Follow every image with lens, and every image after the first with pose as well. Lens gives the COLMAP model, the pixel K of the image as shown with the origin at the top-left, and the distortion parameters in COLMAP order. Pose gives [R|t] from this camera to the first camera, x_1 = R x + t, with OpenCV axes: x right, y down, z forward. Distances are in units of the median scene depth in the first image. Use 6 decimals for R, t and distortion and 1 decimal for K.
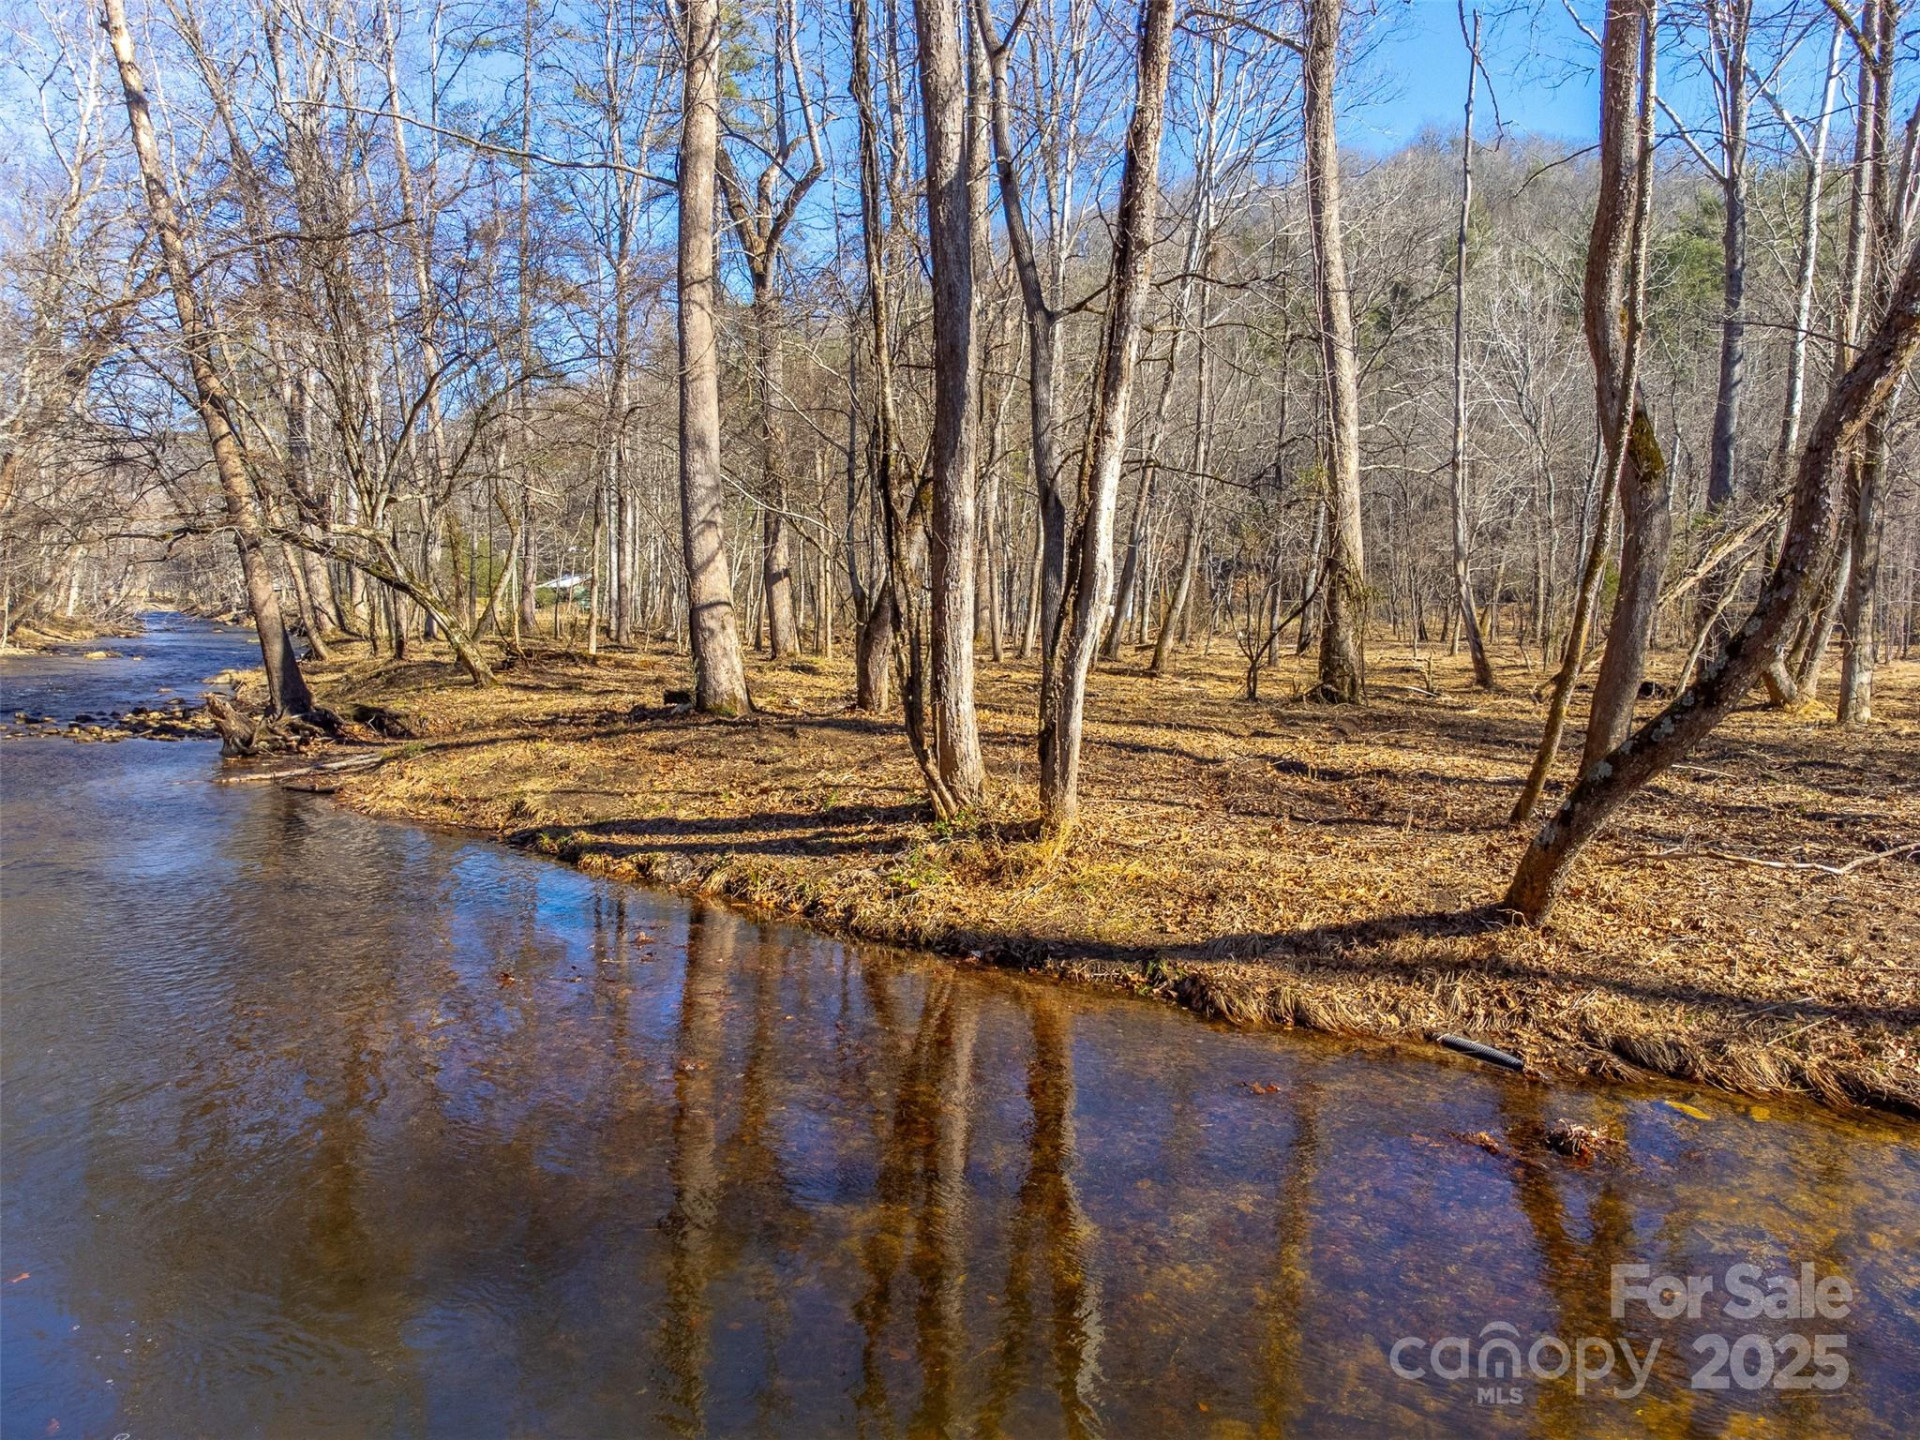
lens RADIAL K [[1417.8, 0, 959.2], [0, 1417.8, 722.0], [0, 0, 1]] dist [0.007399, 0.012762]
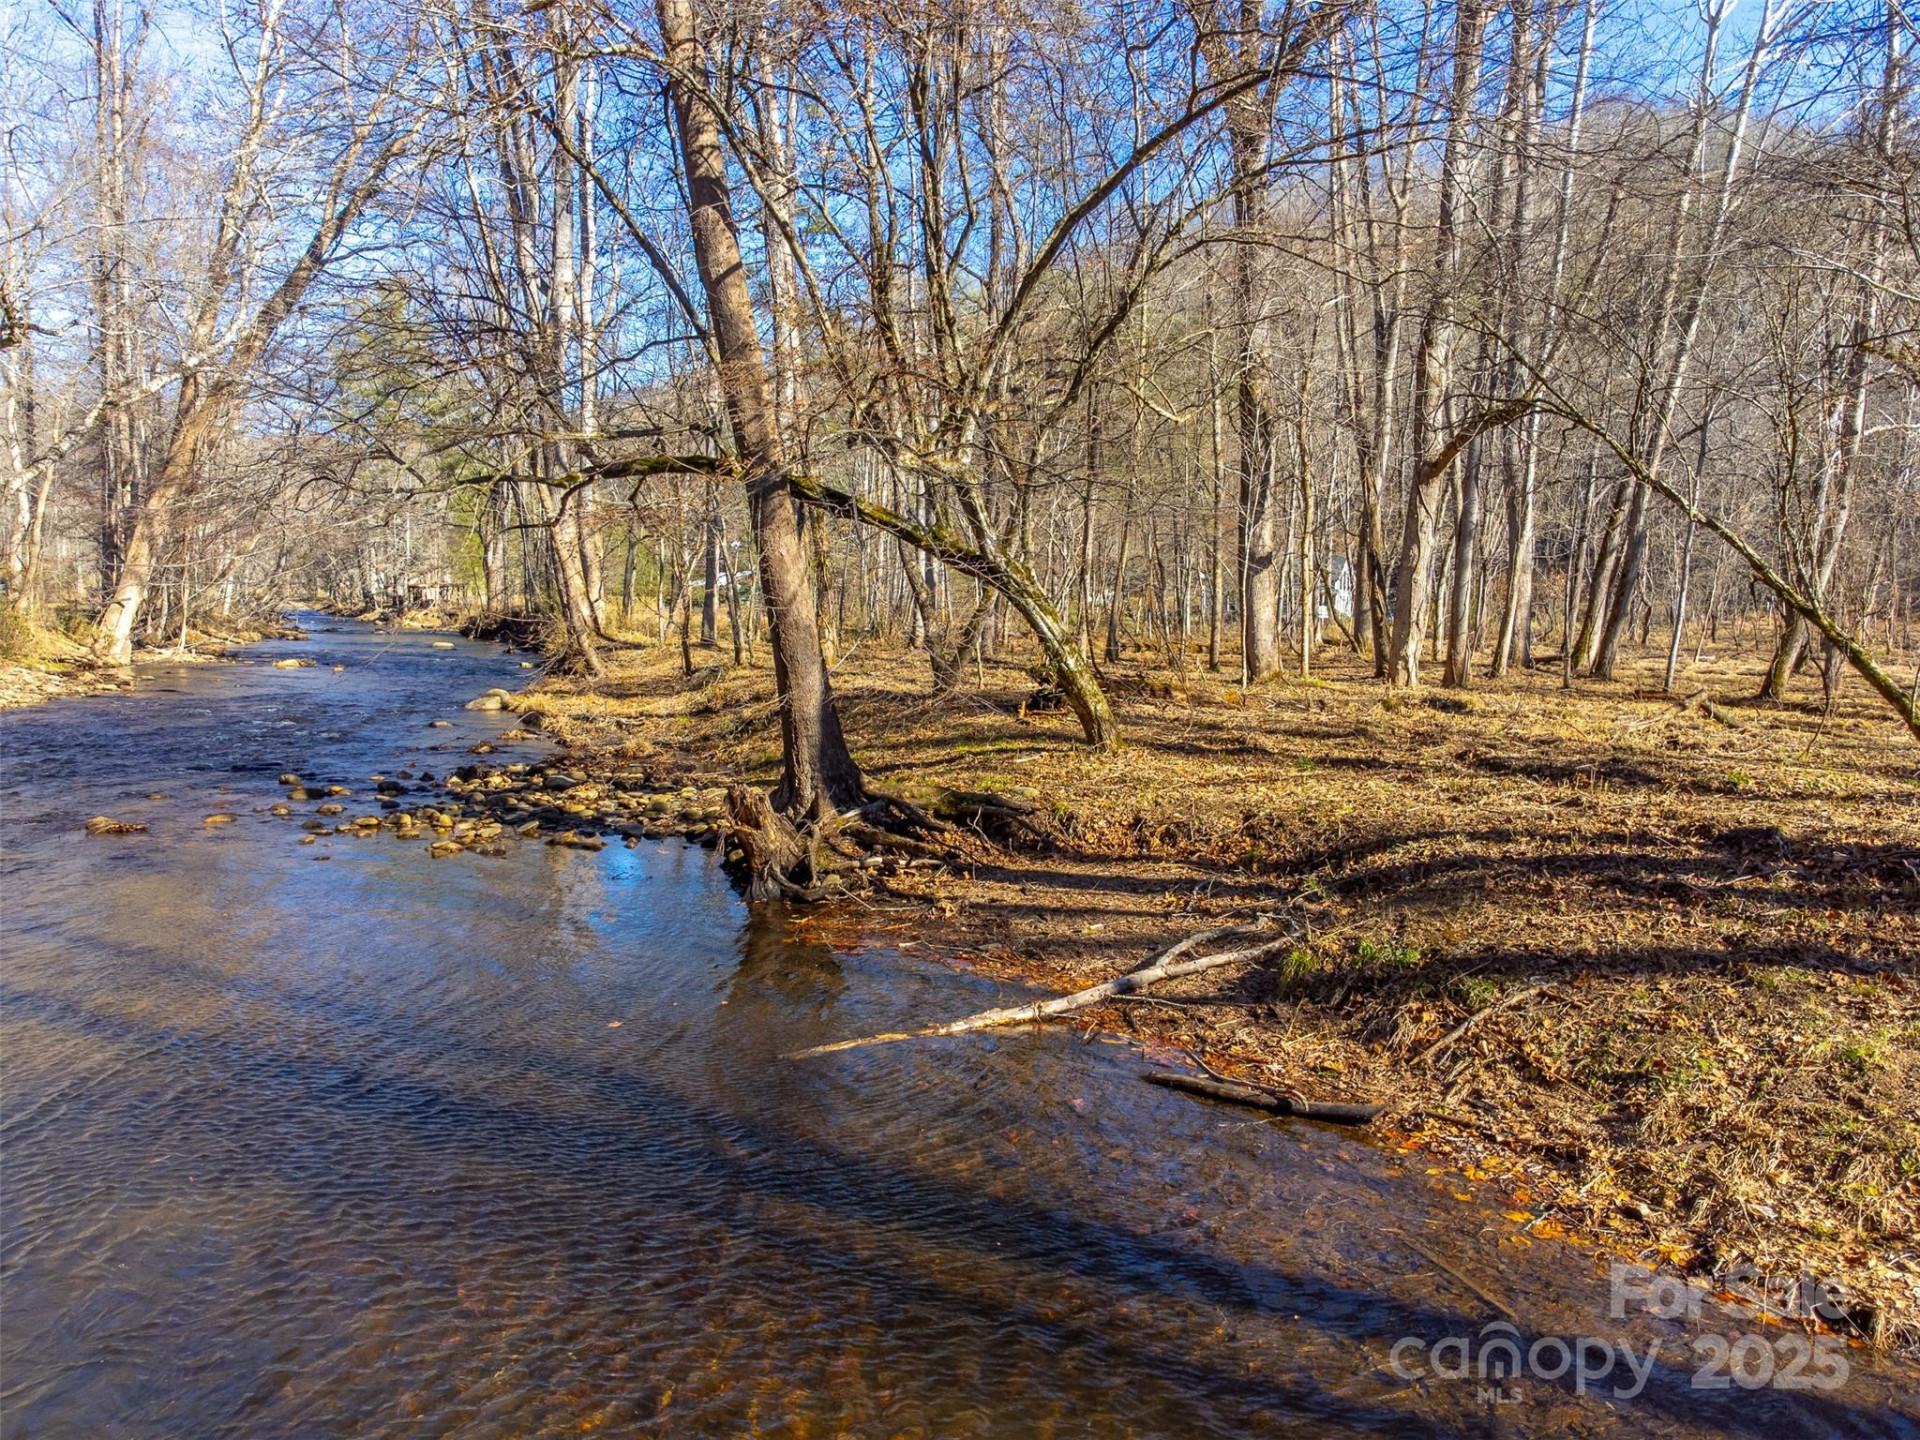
lens RADIAL K [[1417.8, 0, 961.0], [0, 1417.8, 721.0], [0, 0, 1]] dist [0.007399, 0.012762]
pose [[0.998289, 0.007056, -0.058052, -0.259963], [-0.007052, 0.999975, 0.000274, -0.025630], [0.058052, 0.000136, 0.998314, 0.312912]]
